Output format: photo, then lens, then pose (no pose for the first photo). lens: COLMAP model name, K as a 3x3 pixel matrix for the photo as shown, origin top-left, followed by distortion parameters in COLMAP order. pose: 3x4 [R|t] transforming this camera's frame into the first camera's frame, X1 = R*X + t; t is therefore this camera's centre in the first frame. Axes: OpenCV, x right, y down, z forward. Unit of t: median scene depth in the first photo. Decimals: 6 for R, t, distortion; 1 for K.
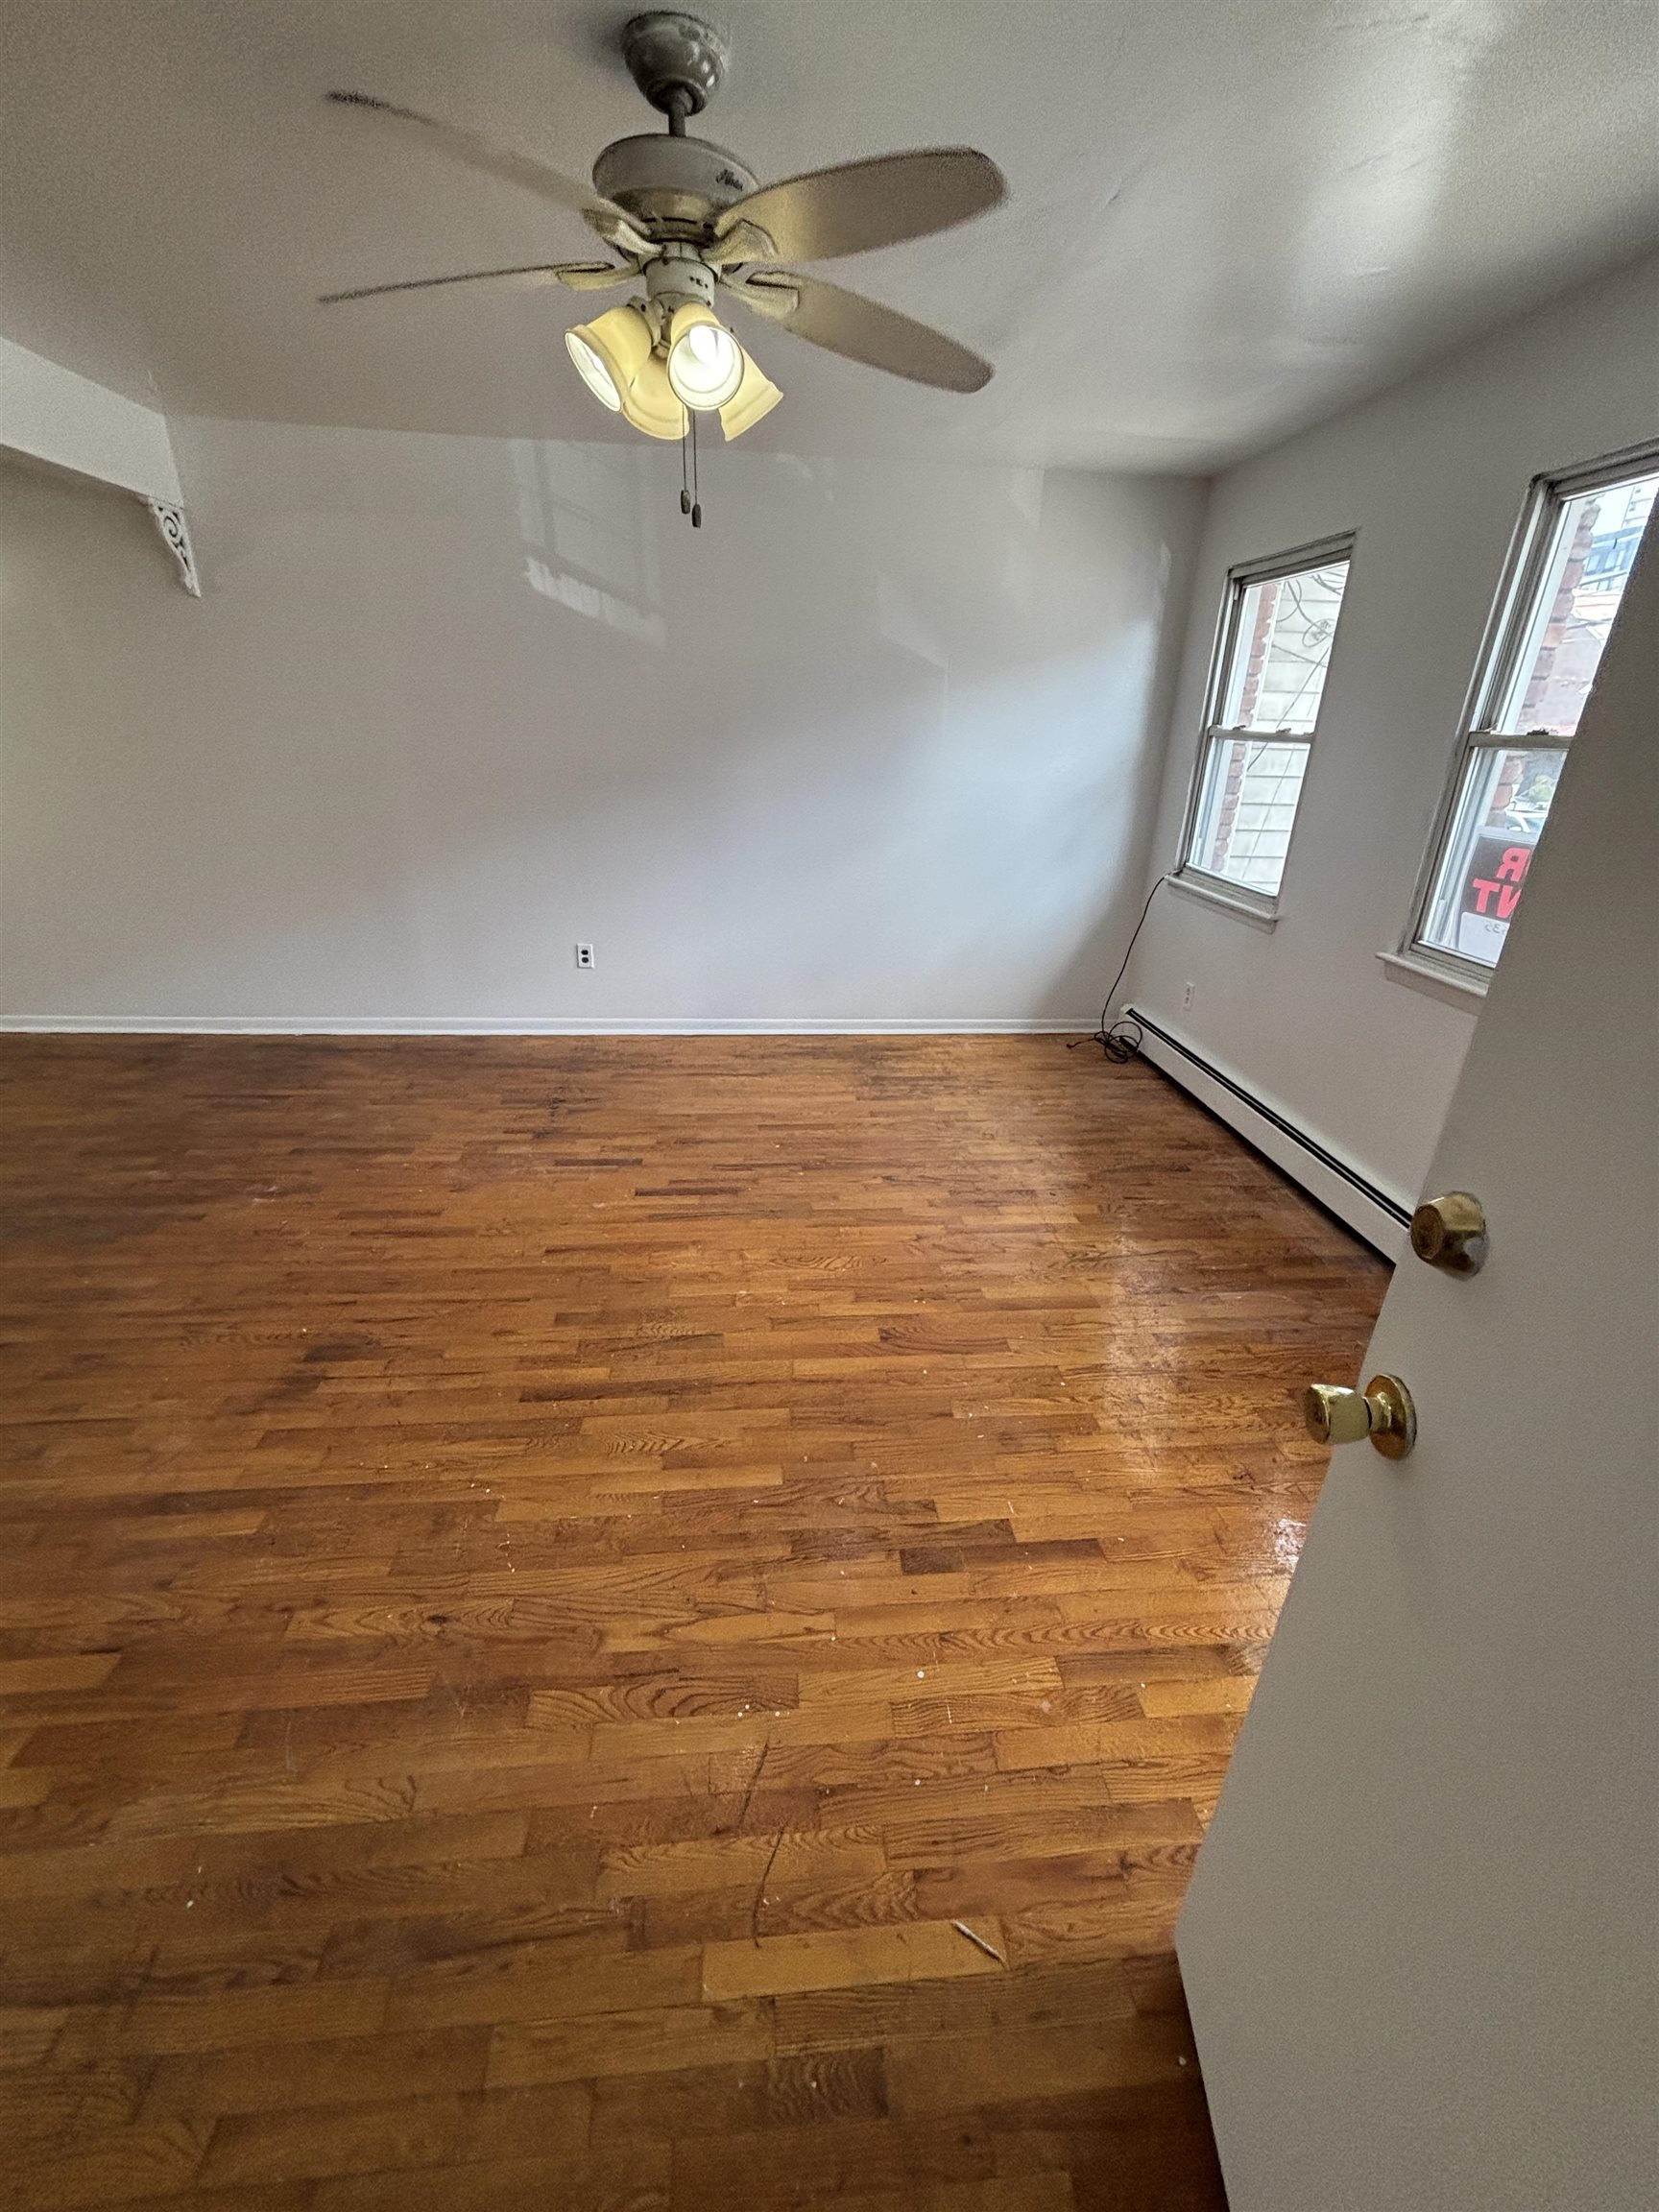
lens RADIAL K [[890.6, 0, 834.7], [0, 890.6, 1089.0], [0, 0, 1]] dist [0.006110, -0.001000]
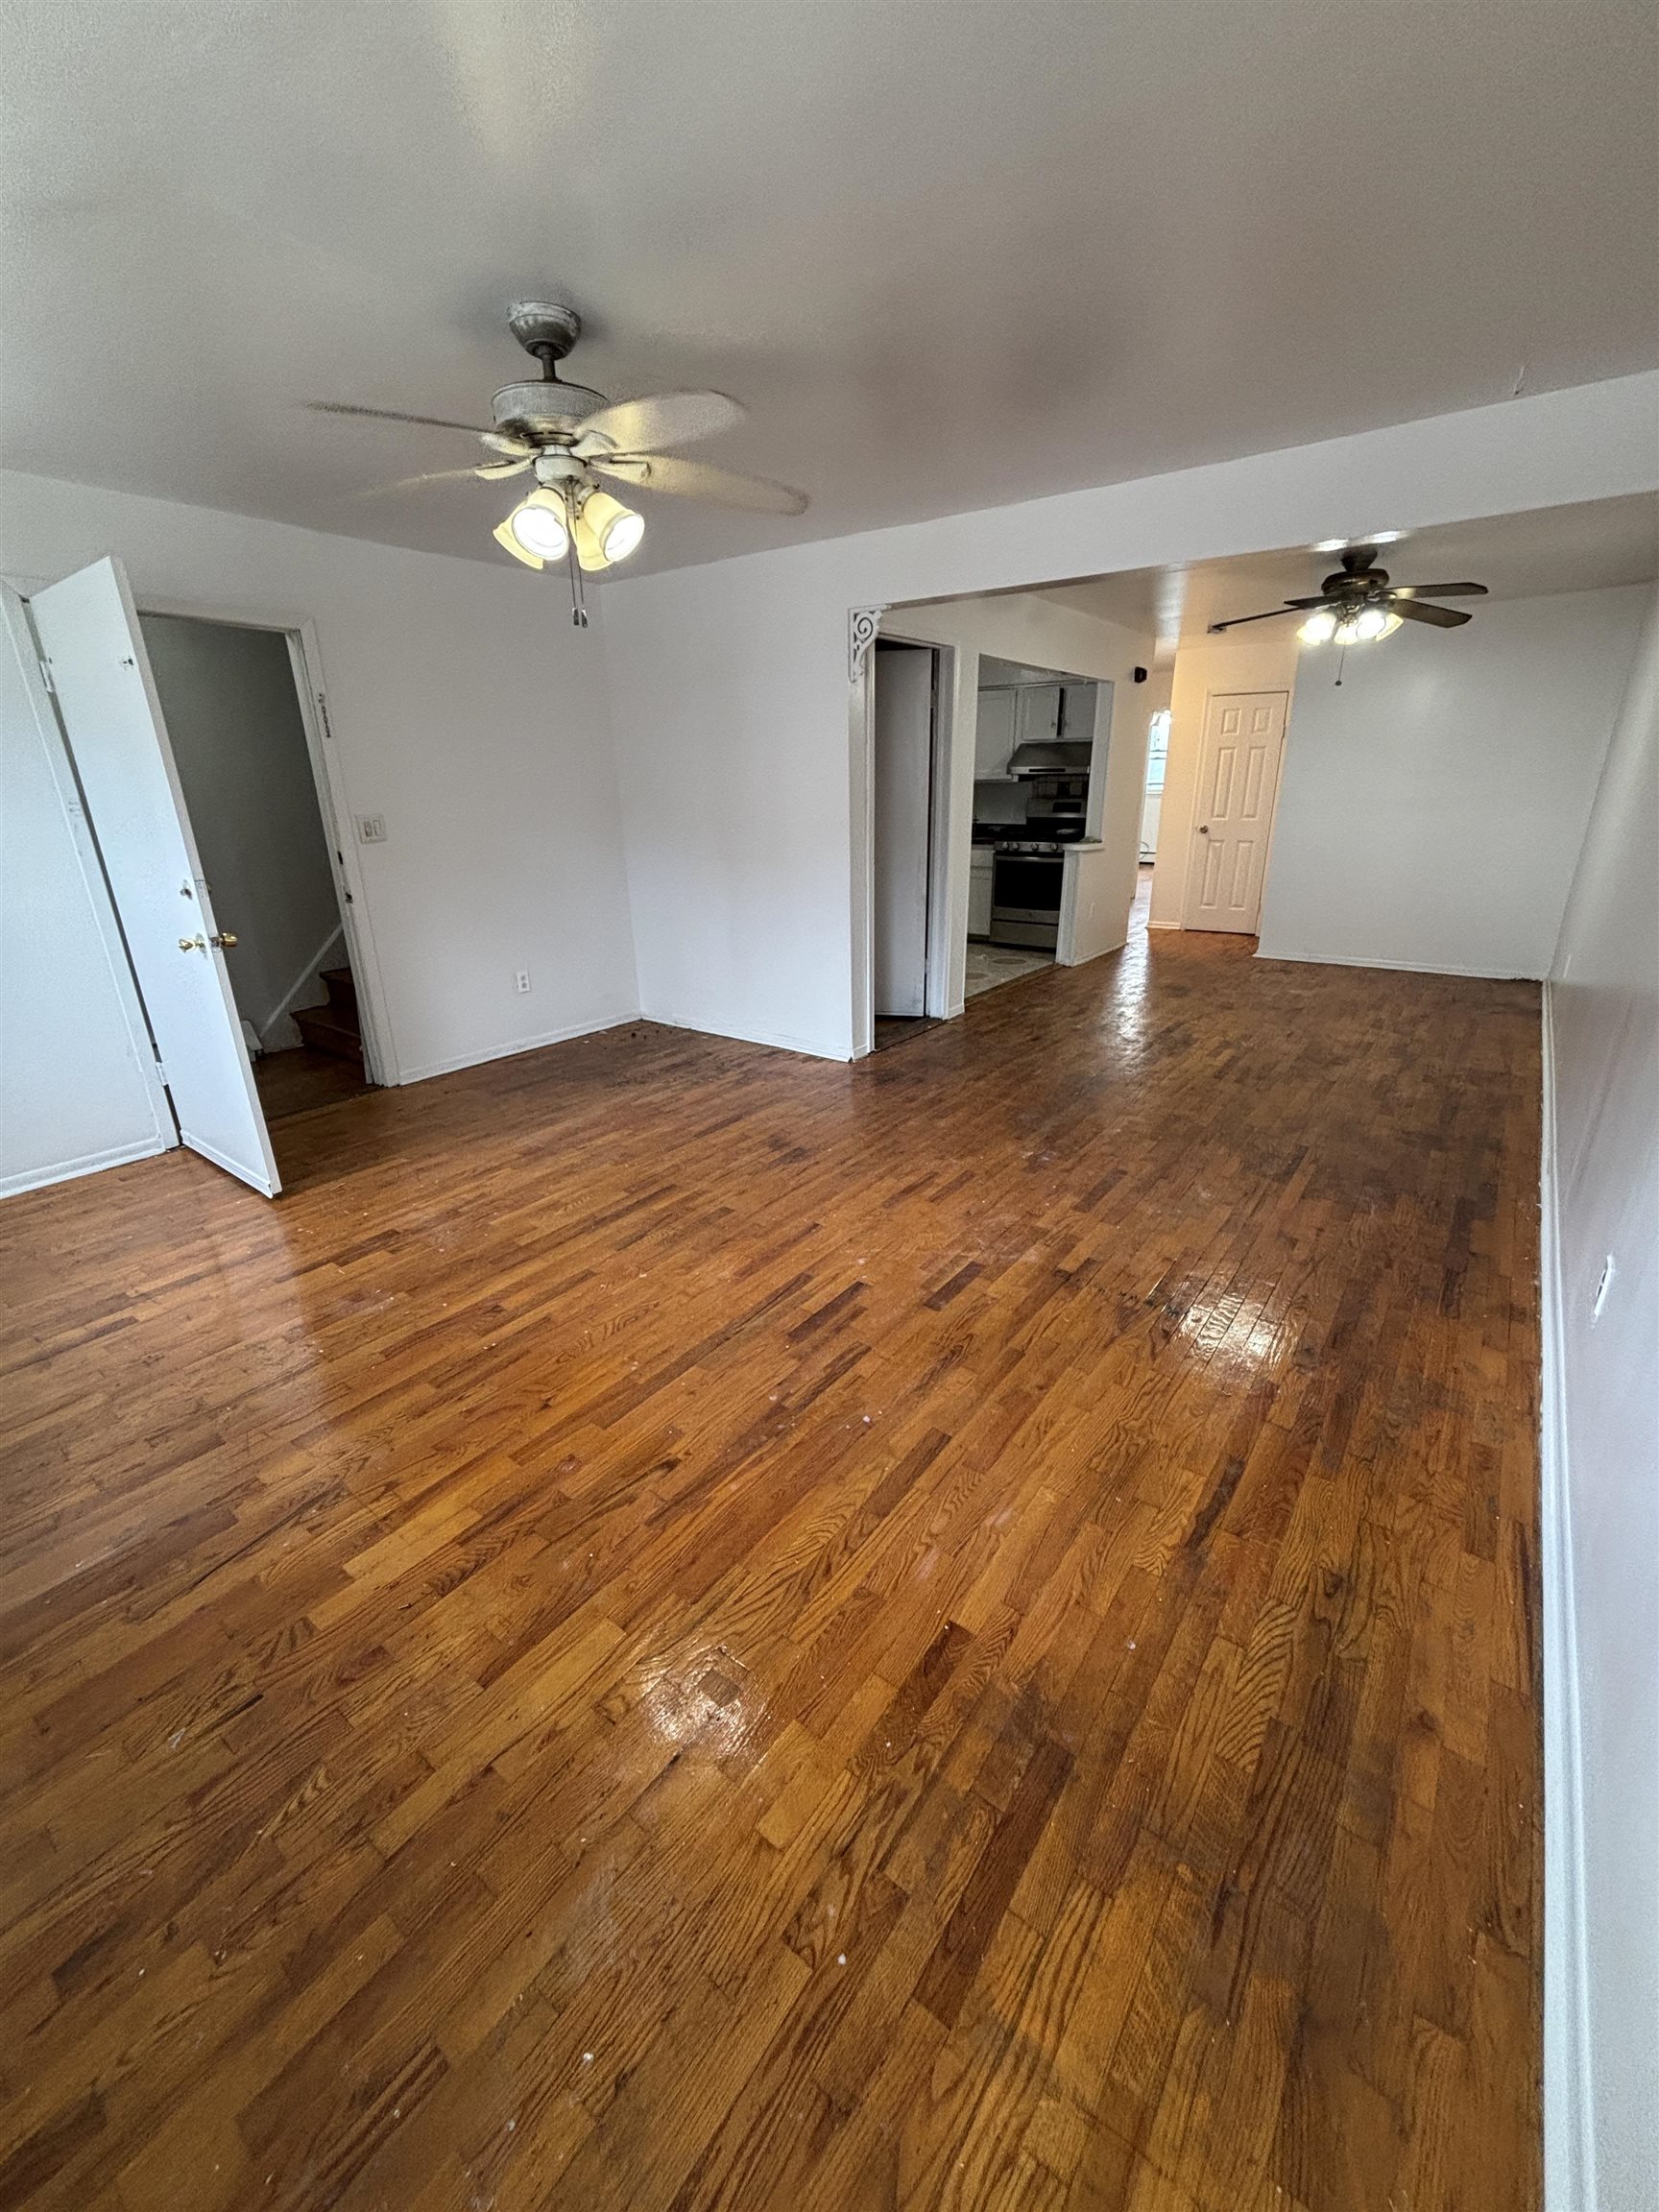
lens RADIAL K [[890.6, 0, 840.7], [0, 890.6, 1105.8], [0, 0, 1]] dist [0.006110, -0.001000]
pose [[-0.665156, 0.242050, -0.706385, 0.421878], [-0.289140, 0.788711, 0.542524, -0.555426], [0.688452, 0.565107, -0.454630, 1.399977]]
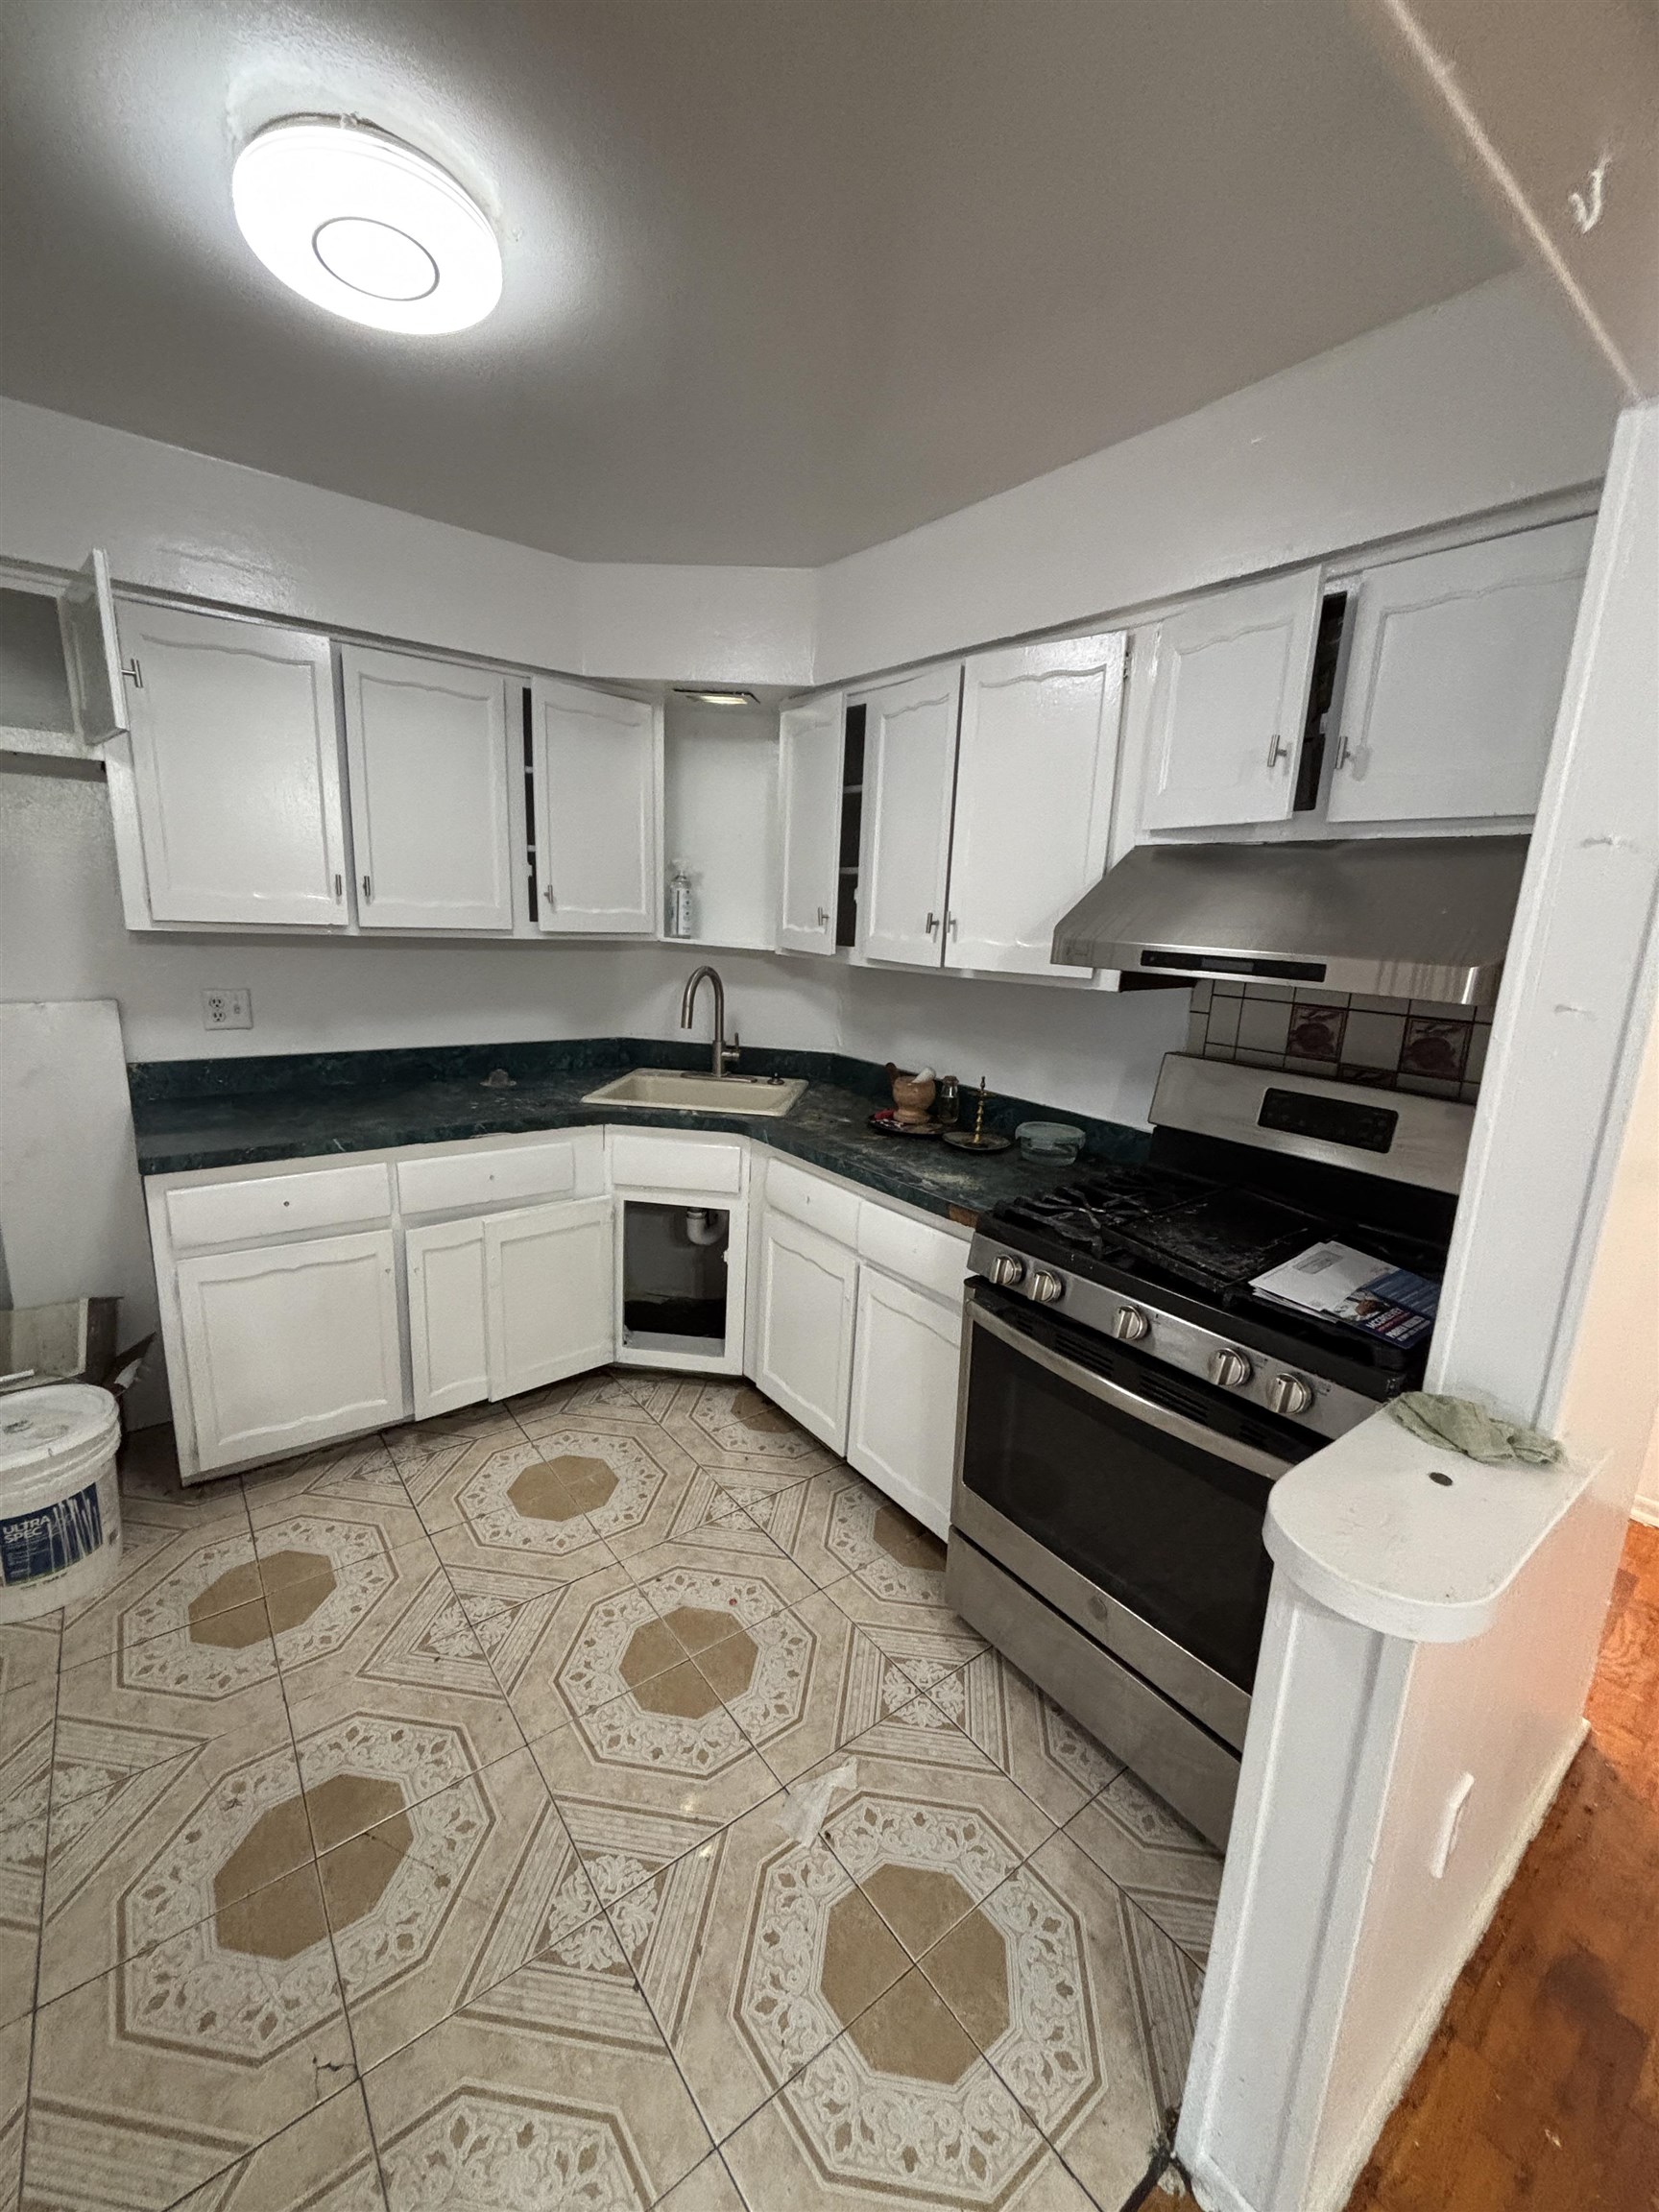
lens RADIAL K [[890.6, 0, 849.6], [0, 890.6, 1097.3], [0, 0, 1]] dist [0.006110, -0.001000]
pose [[-0.836368, 0.048005, -0.546062, -1.587634], [-0.272187, 0.828311, 0.489709, -0.221509], [0.475817, 0.558208, -0.679707, 0.366980]]
